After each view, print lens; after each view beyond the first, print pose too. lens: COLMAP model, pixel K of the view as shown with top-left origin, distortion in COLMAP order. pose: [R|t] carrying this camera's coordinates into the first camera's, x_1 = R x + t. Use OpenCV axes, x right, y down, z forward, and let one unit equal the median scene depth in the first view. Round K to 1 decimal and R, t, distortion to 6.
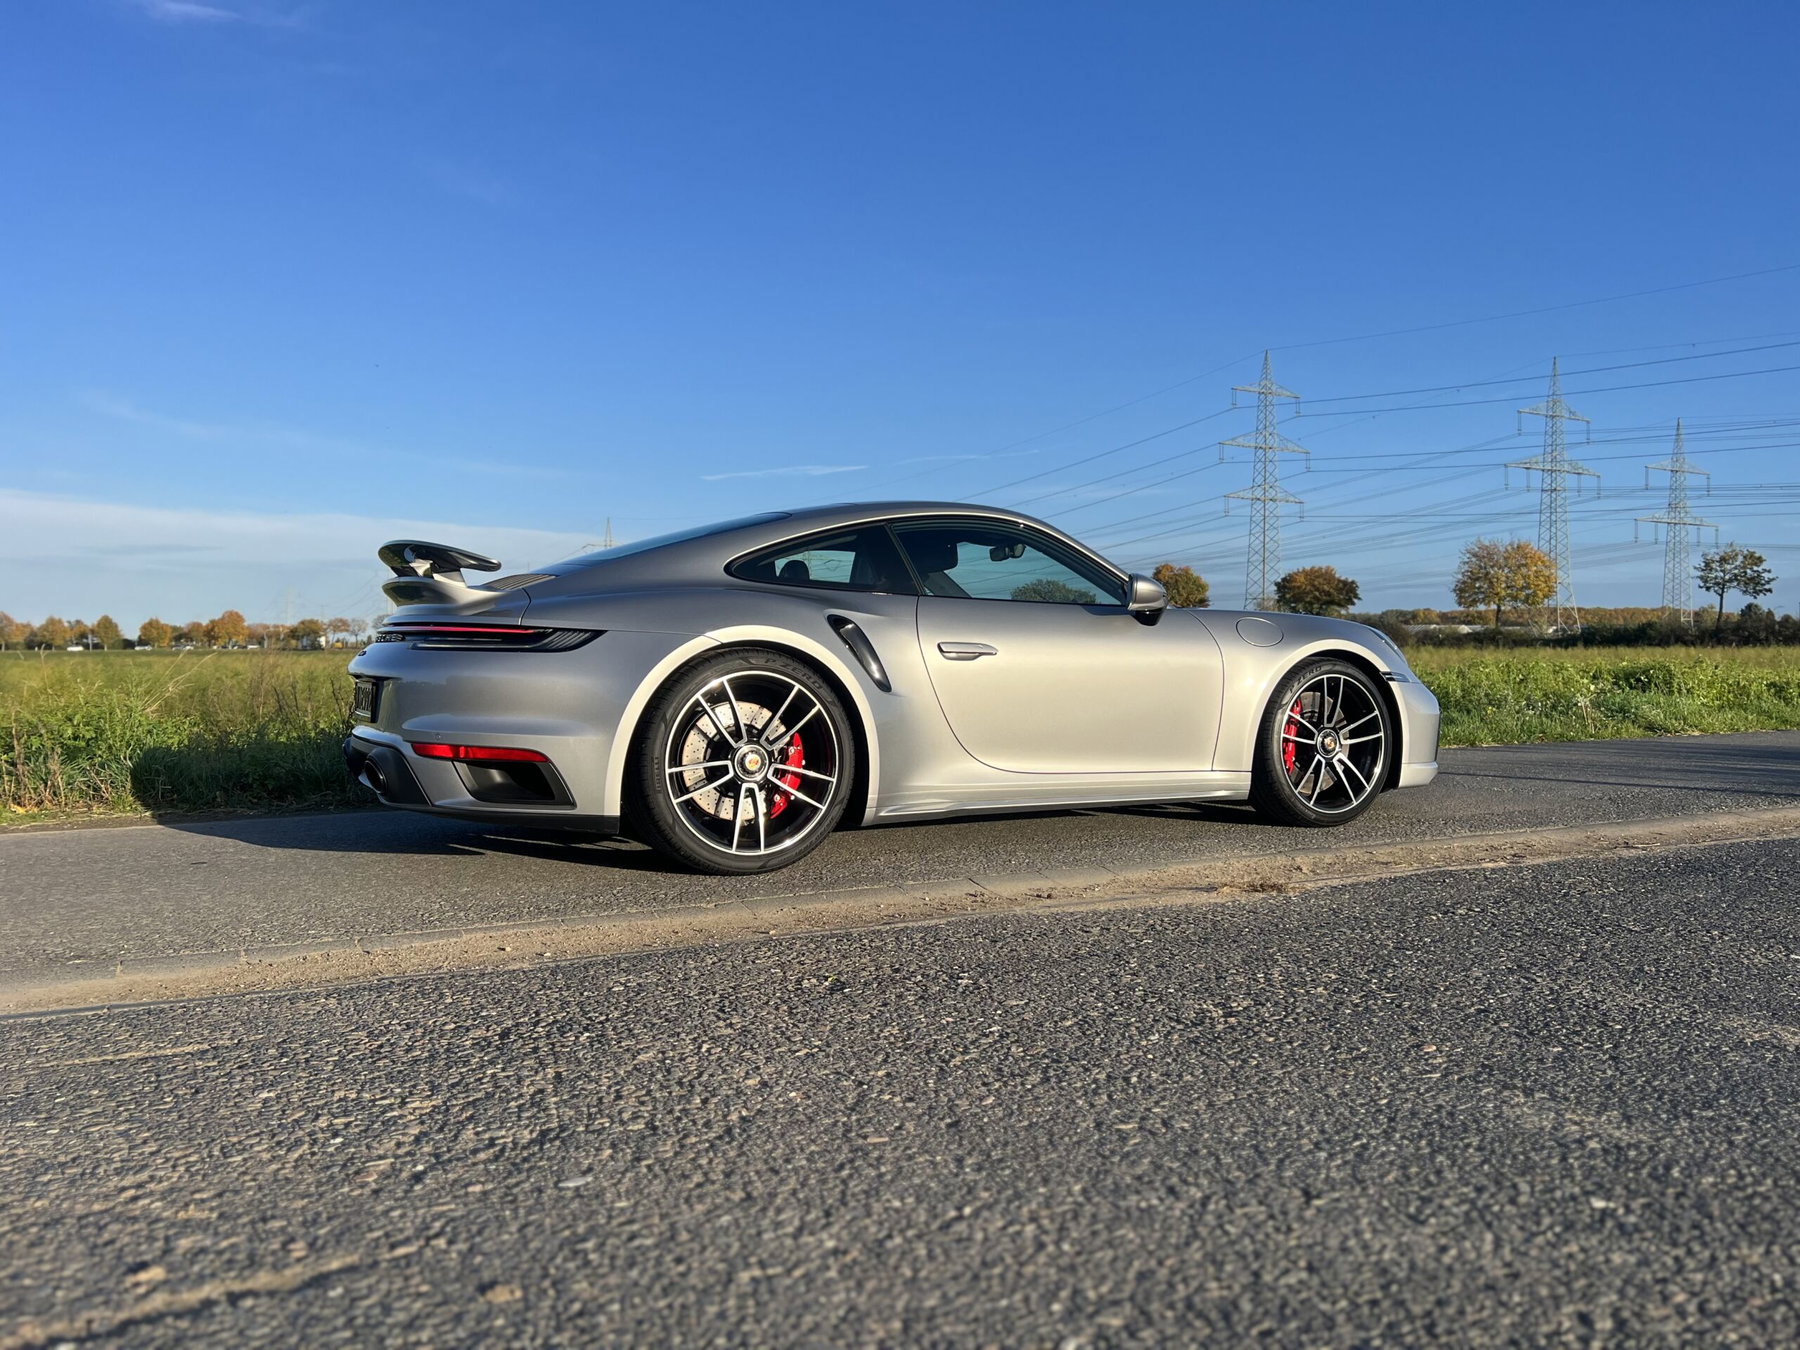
lens RADIAL K [[1360.2, 0, 910.1], [0, 1360.2, 680.7], [0, 0, 1]] dist [0.022443, -0.021732]
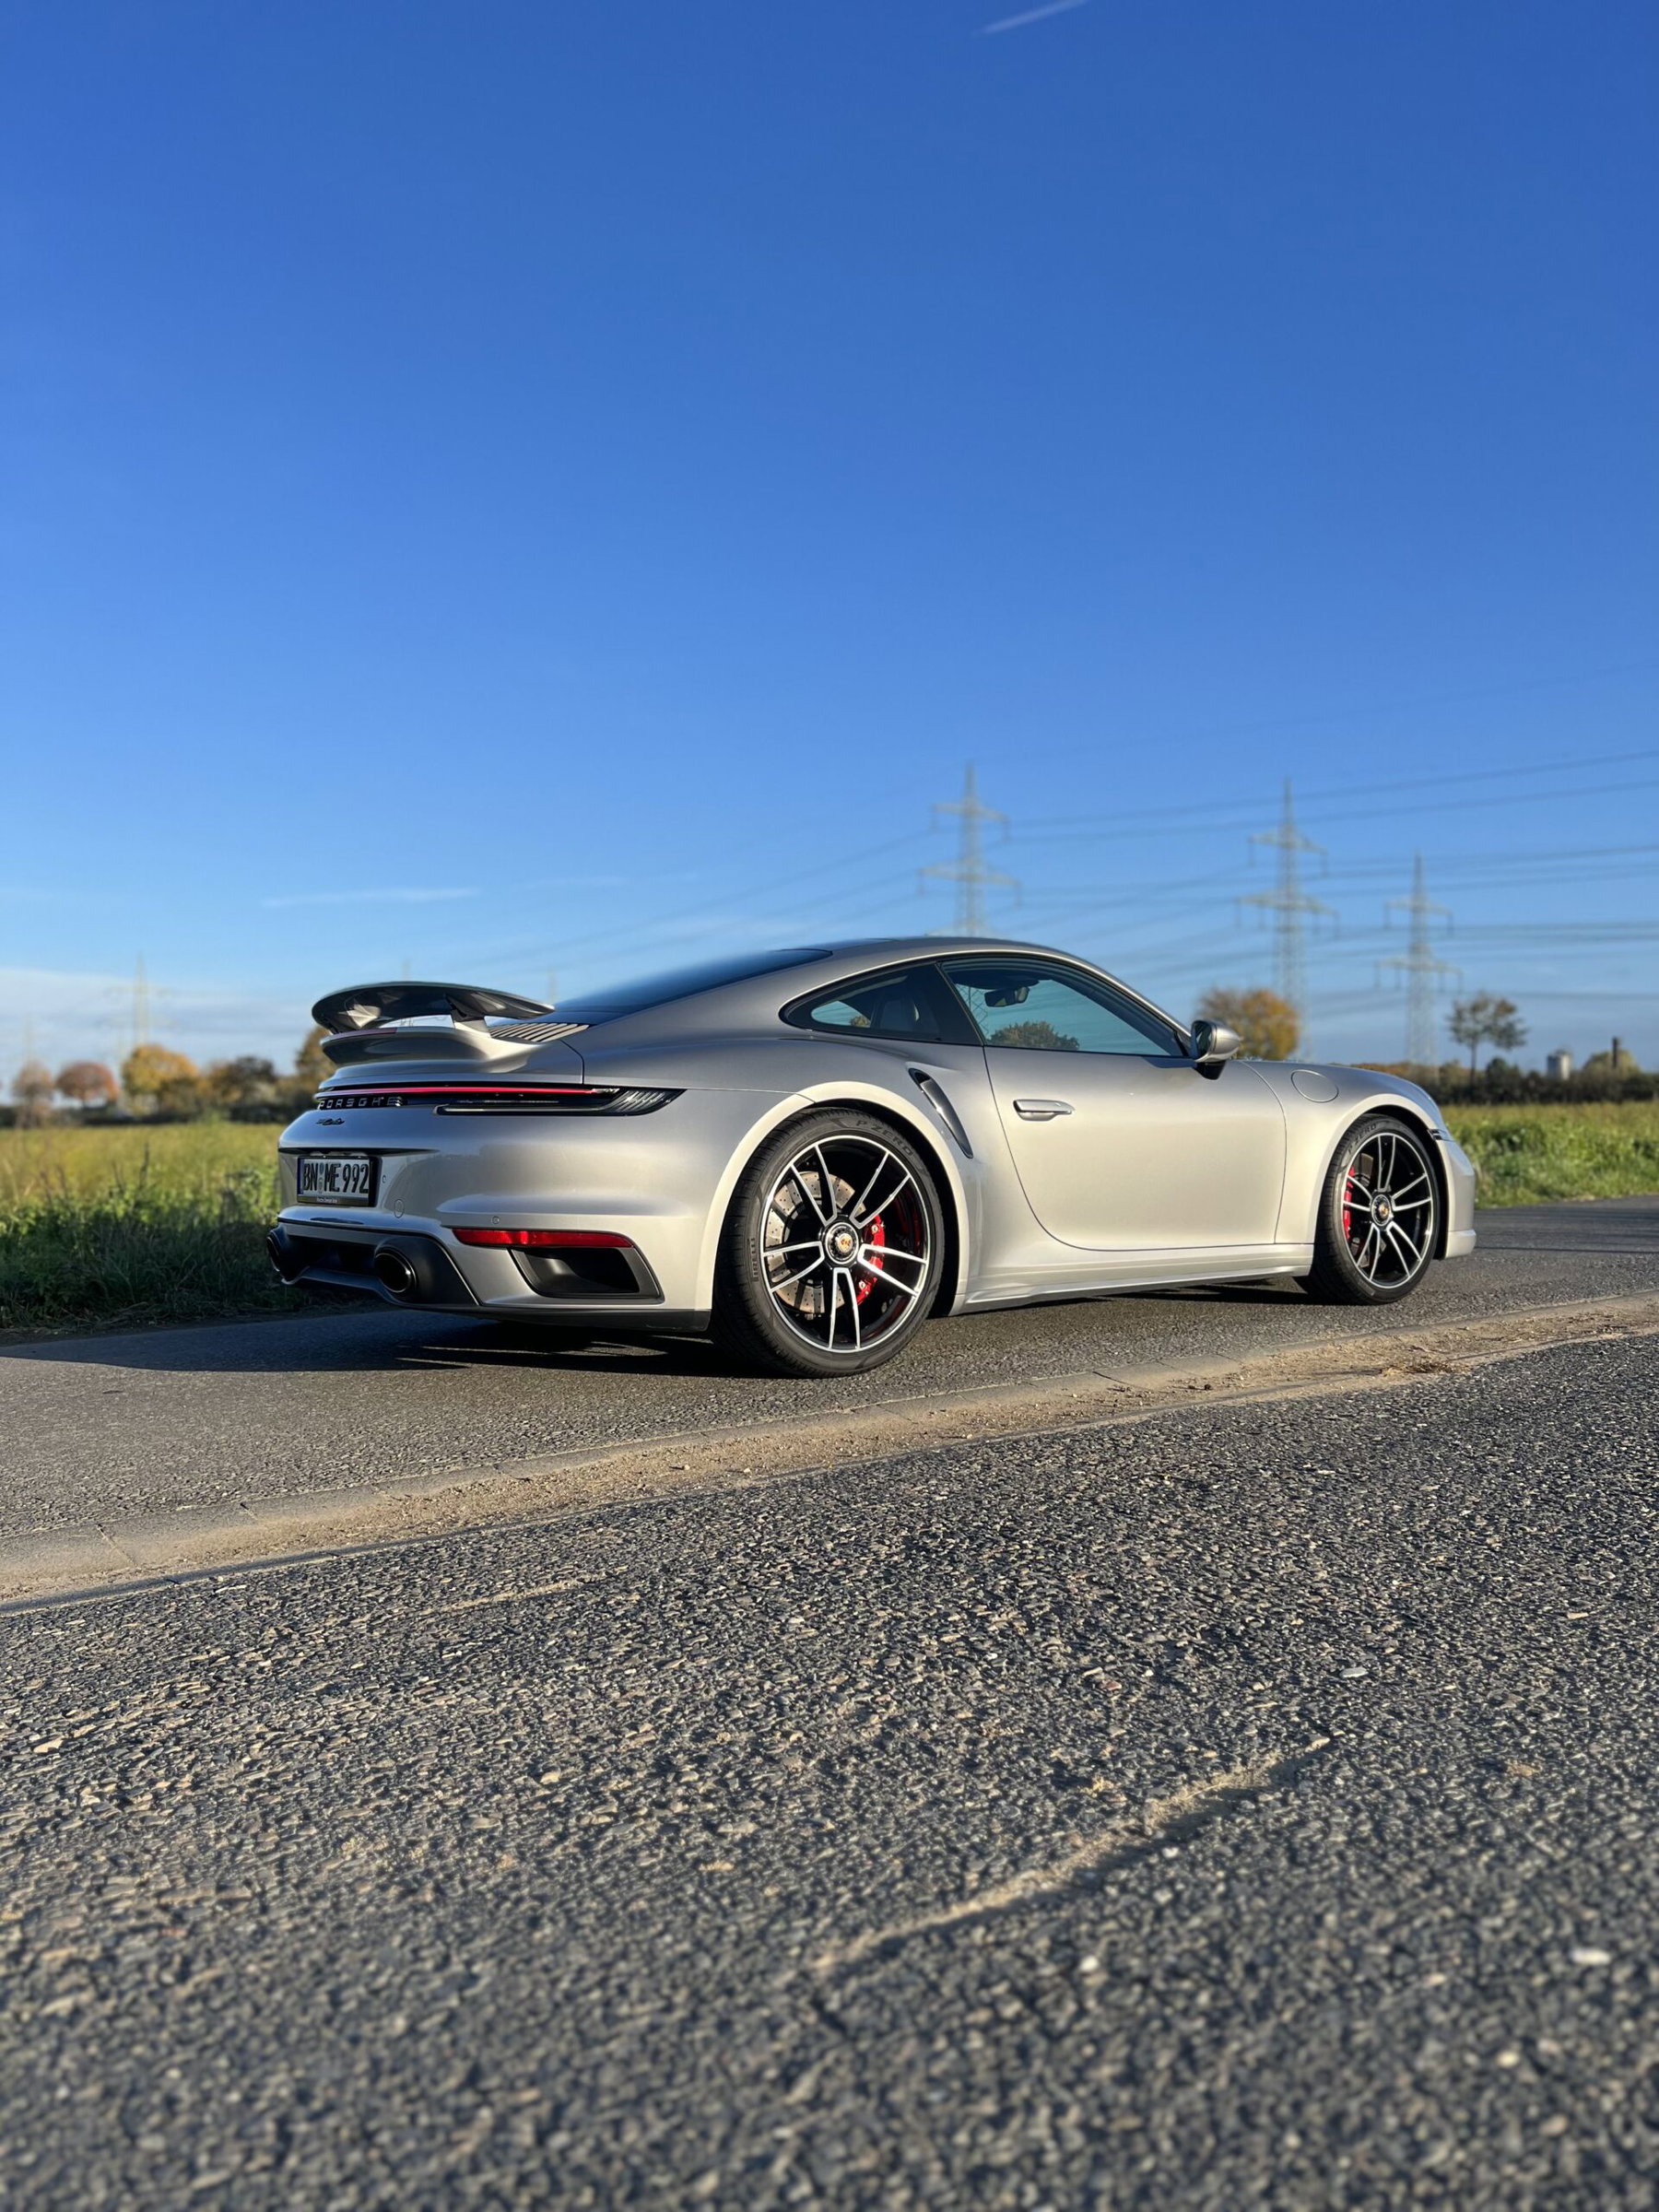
lens RADIAL K [[1671.6, 0, 822.3], [0, 1671.6, 1089.7], [0, 0, 1]] dist [0.022443, -0.021732]
pose [[0.985824, -0.010316, 0.167464, -0.299080], [0.017159, 0.999074, -0.039464, 0.005434], [-0.166902, 0.041778, 0.985088, -0.025940]]
